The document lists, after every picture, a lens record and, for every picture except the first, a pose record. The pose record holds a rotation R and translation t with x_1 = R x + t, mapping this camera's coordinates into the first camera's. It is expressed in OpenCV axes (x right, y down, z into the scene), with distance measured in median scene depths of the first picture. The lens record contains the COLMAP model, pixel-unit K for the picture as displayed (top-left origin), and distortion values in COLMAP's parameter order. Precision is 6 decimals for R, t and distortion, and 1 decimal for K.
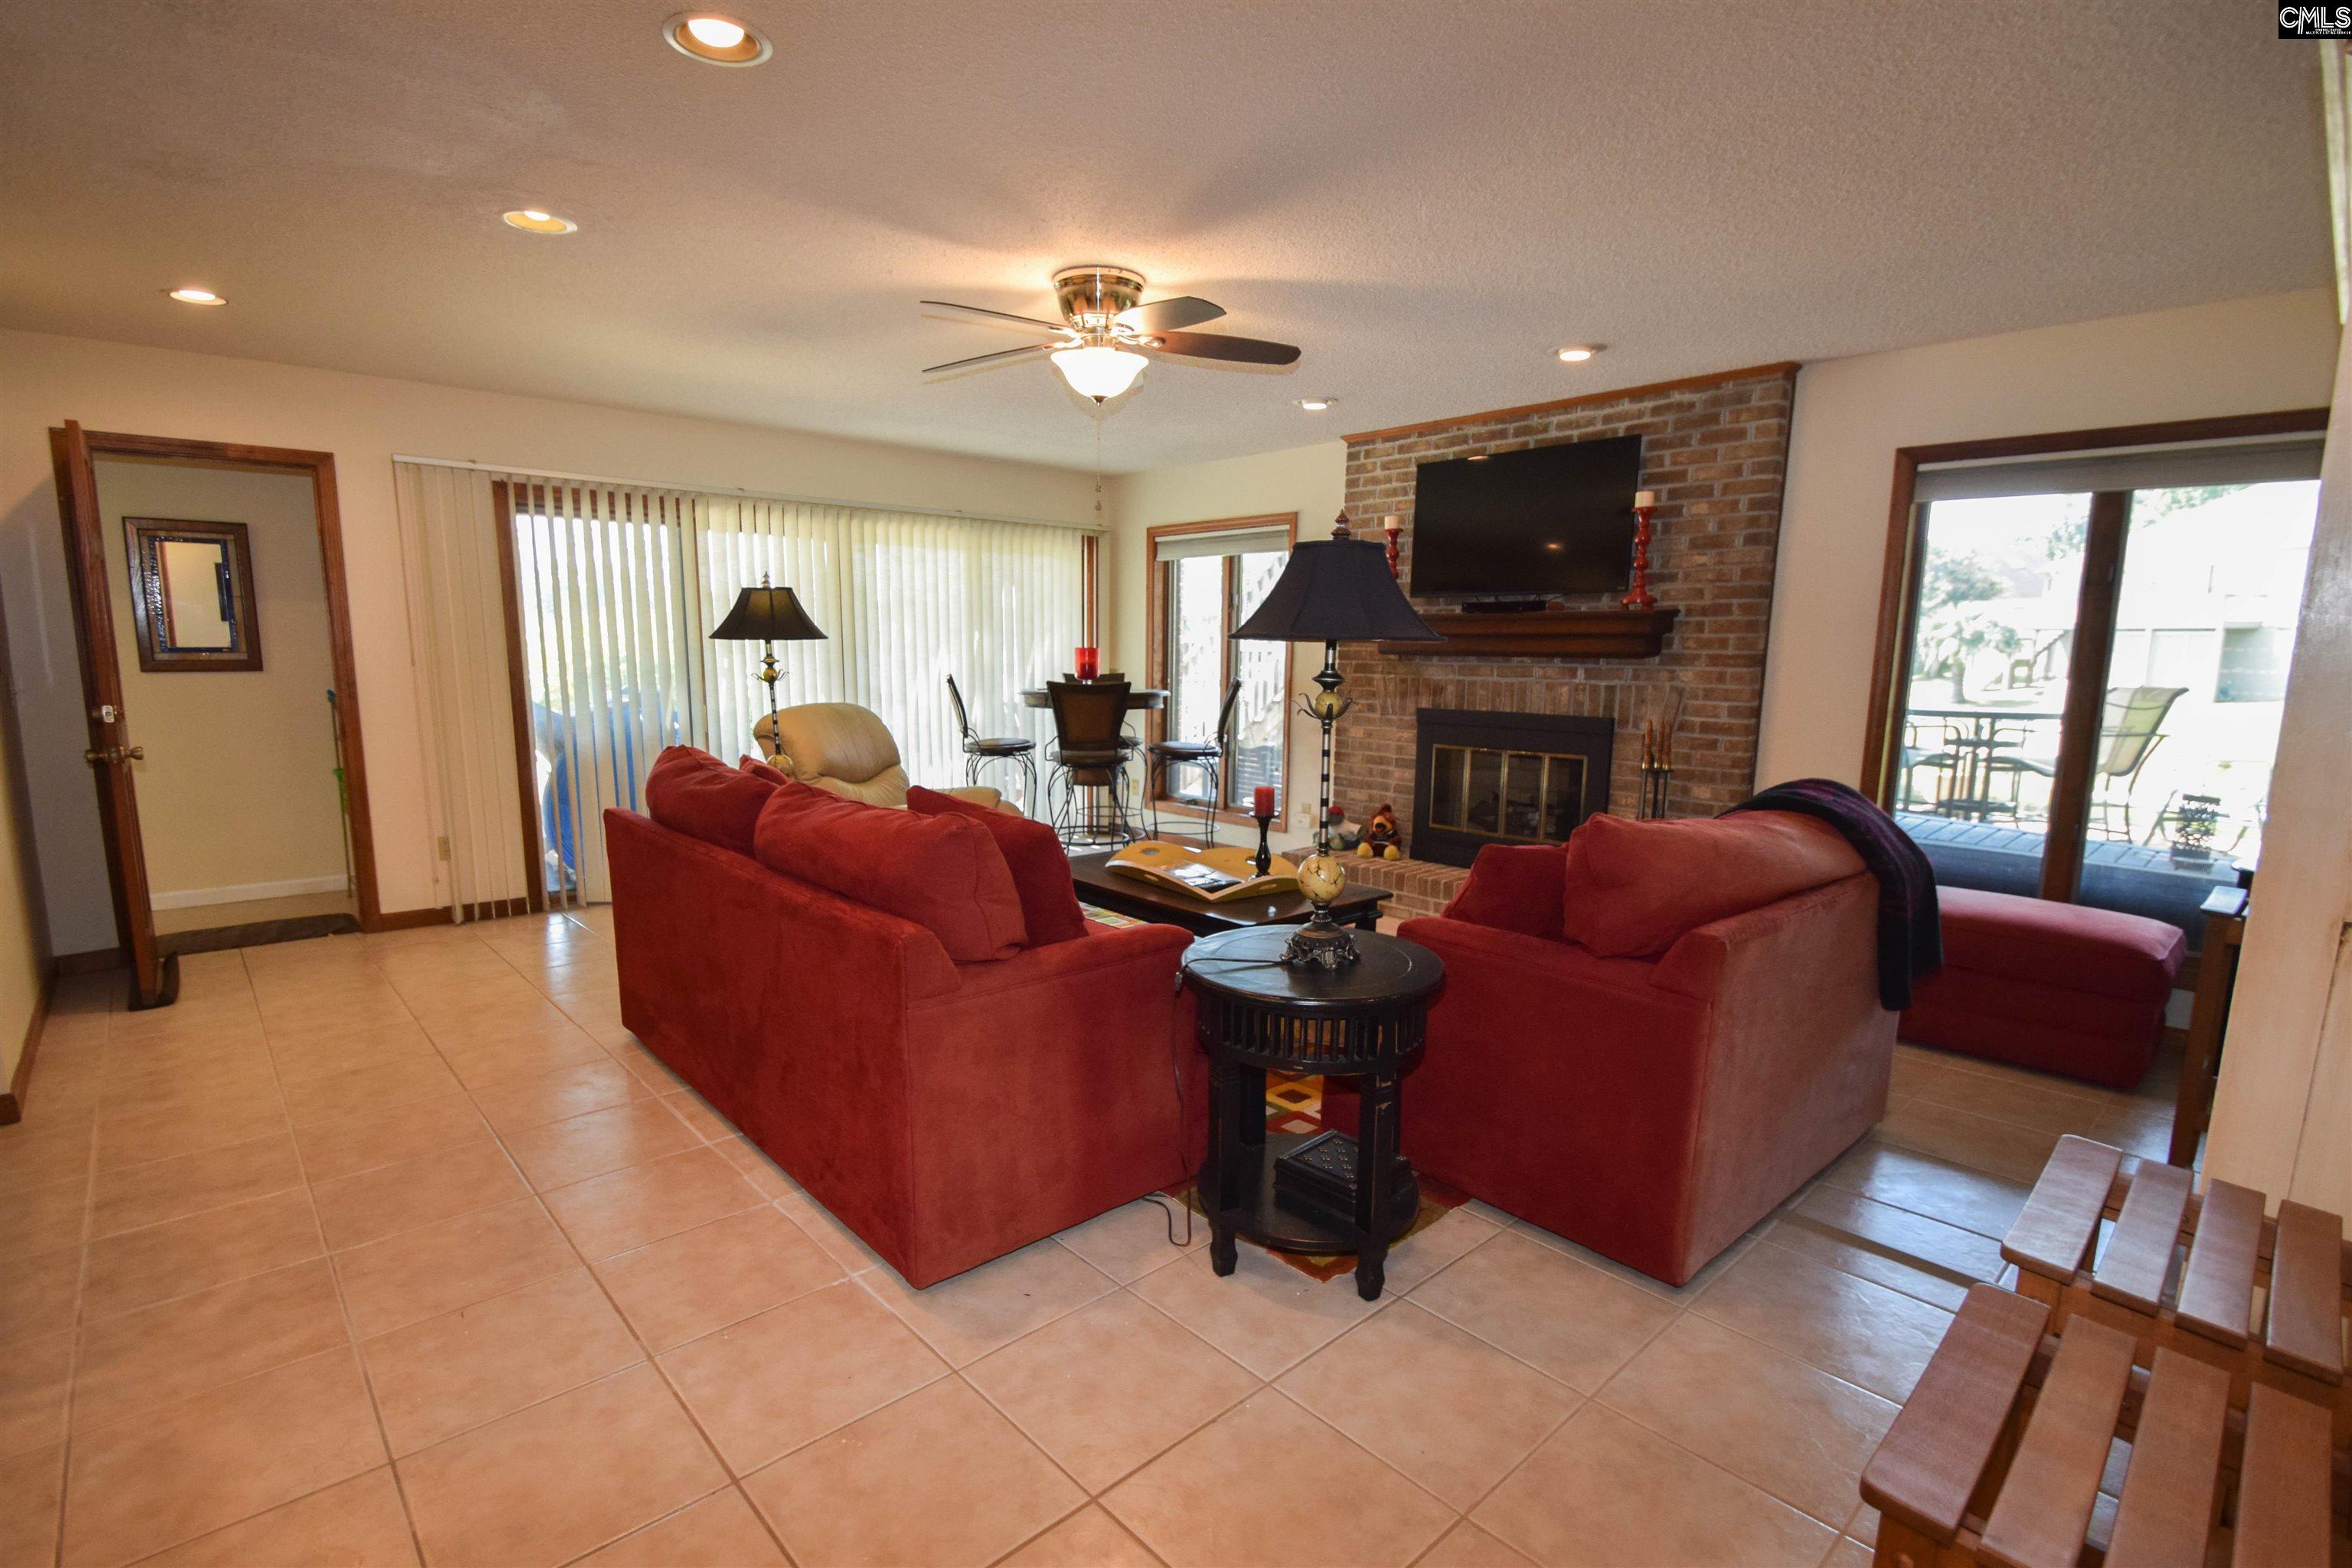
lens RADIAL K [[1044.6, 0, 1182.0], [0, 1044.6, 782.6], [0, 0, 1]] dist [0.000085, -0.007356]
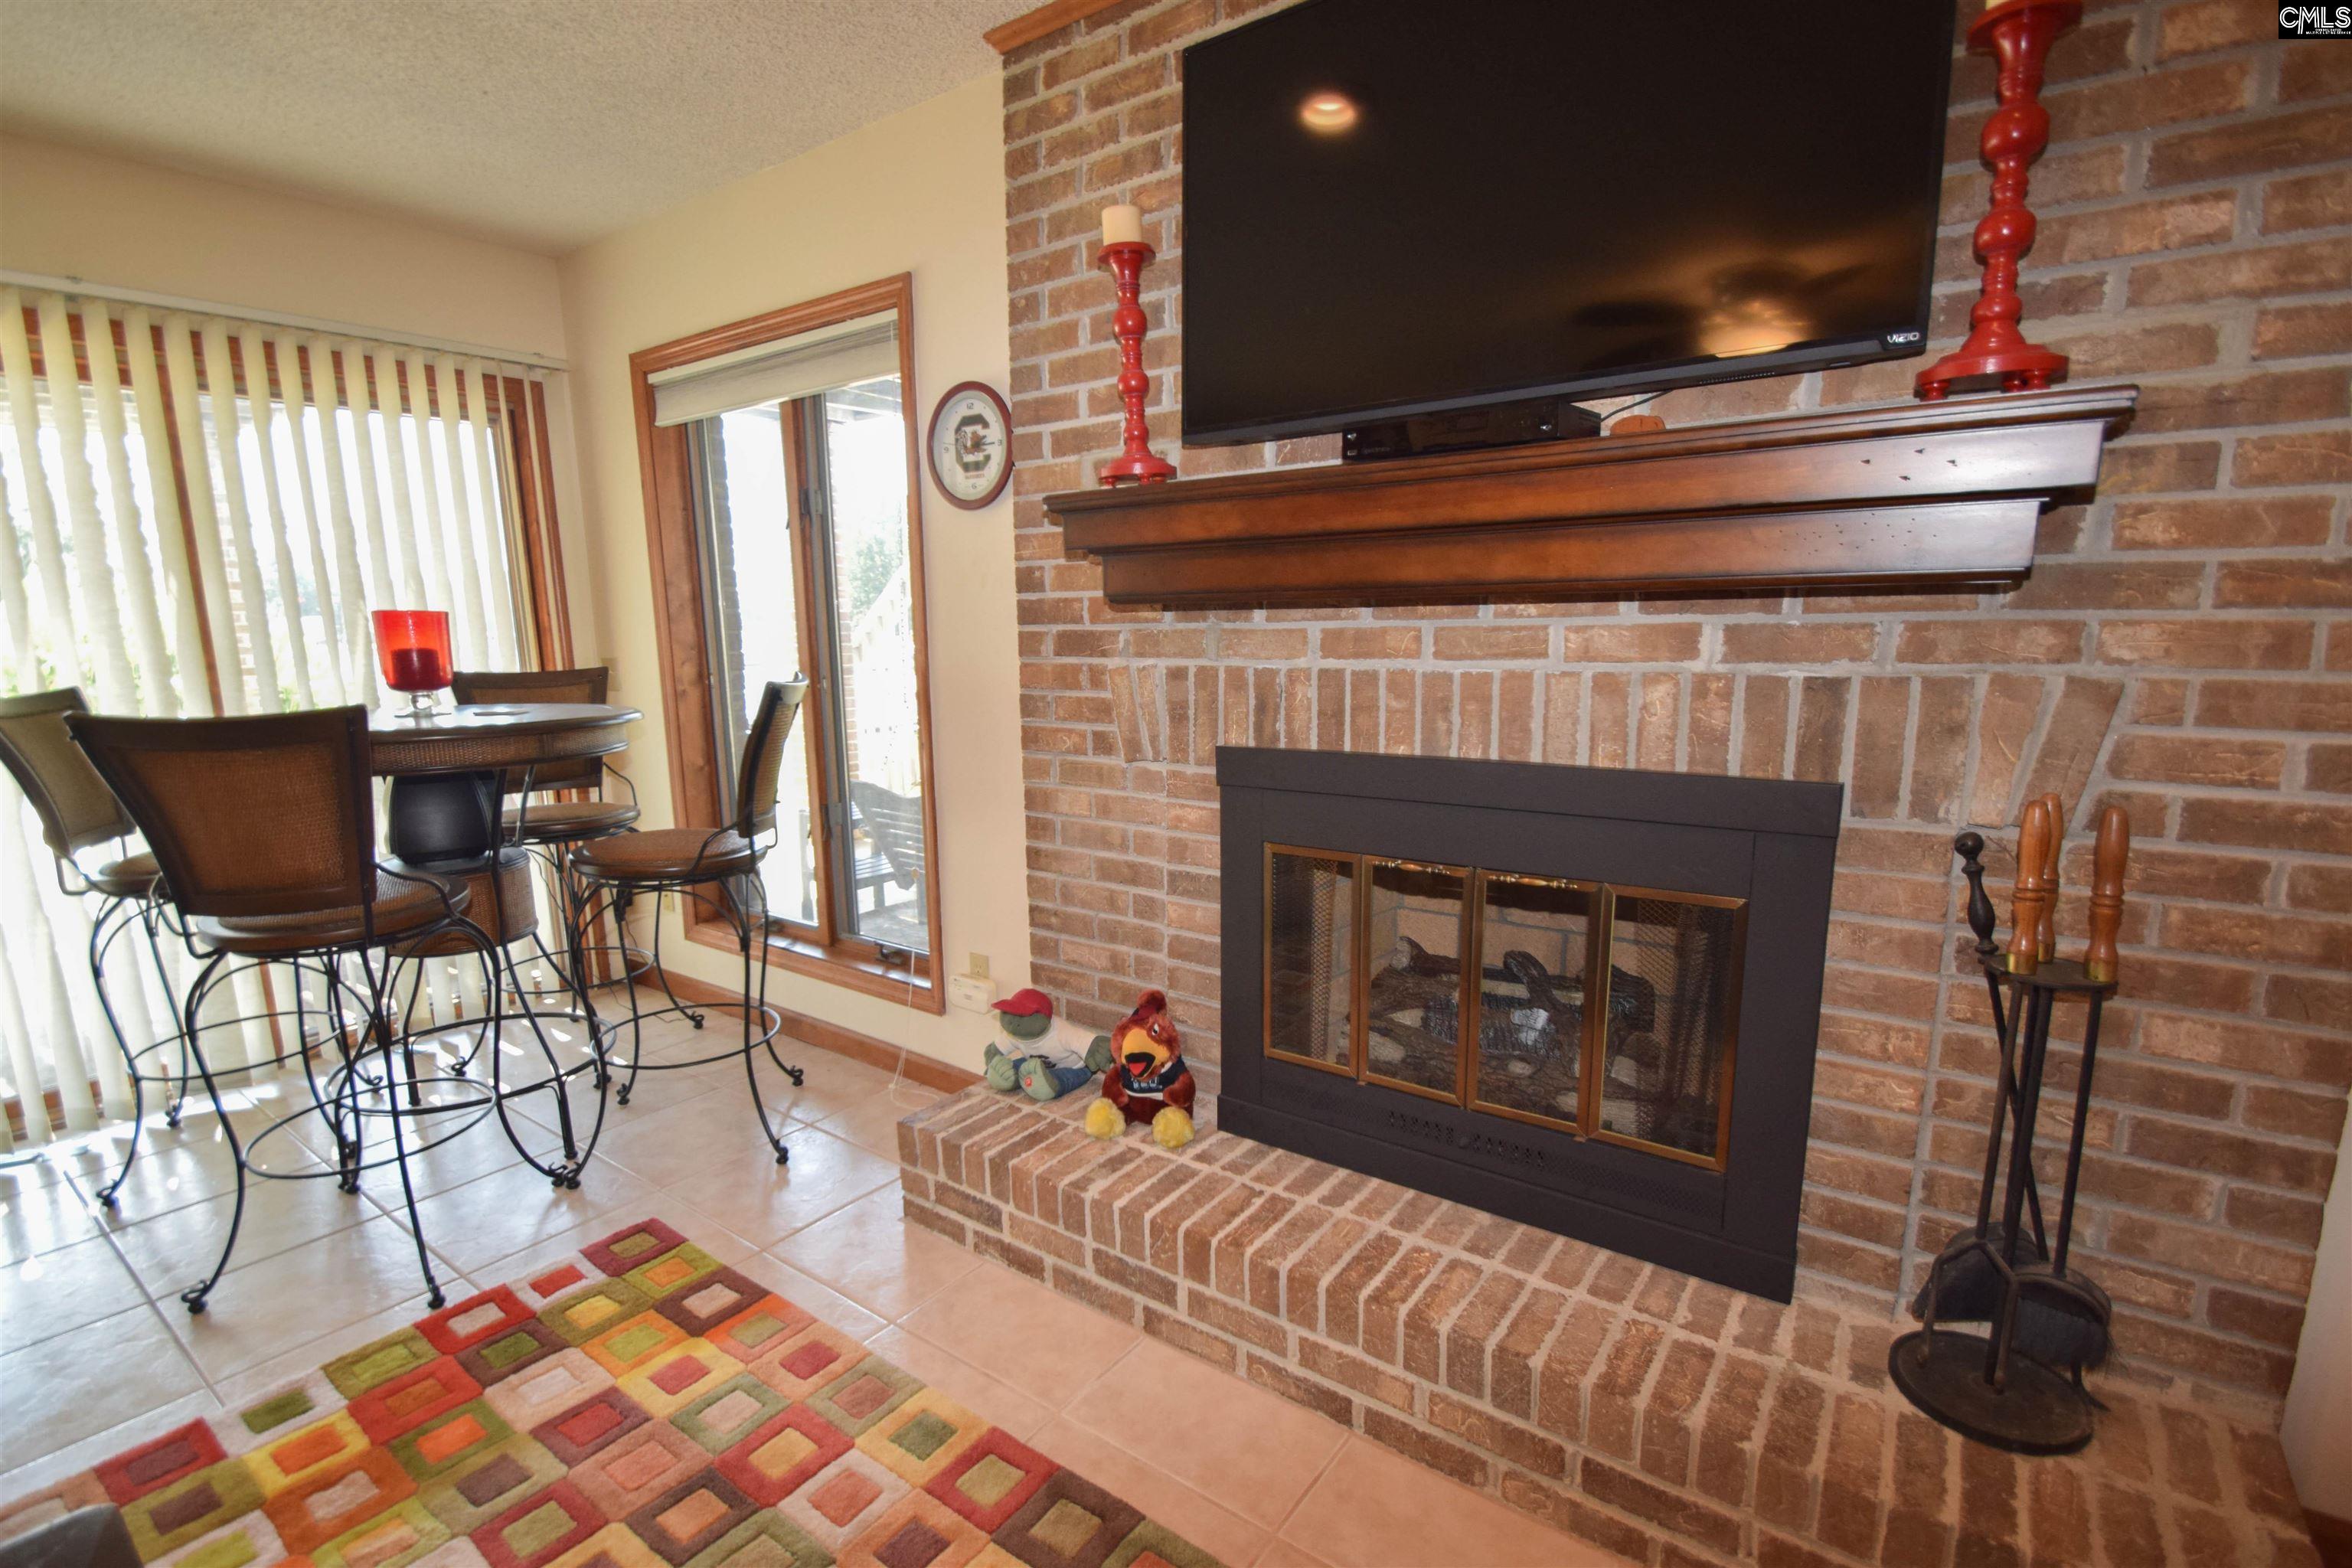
lens RADIAL K [[1125.6, 0, 1168.8], [0, 1125.6, 781.1], [0, 0, 1]] dist [-0.014106, -0.001782]
pose [[0.981875, -0.055607, 0.181187, 0.135642], [0.052348, 0.998370, 0.022726, -0.069684], [-0.182155, -0.012829, 0.983186, 0.612630]]
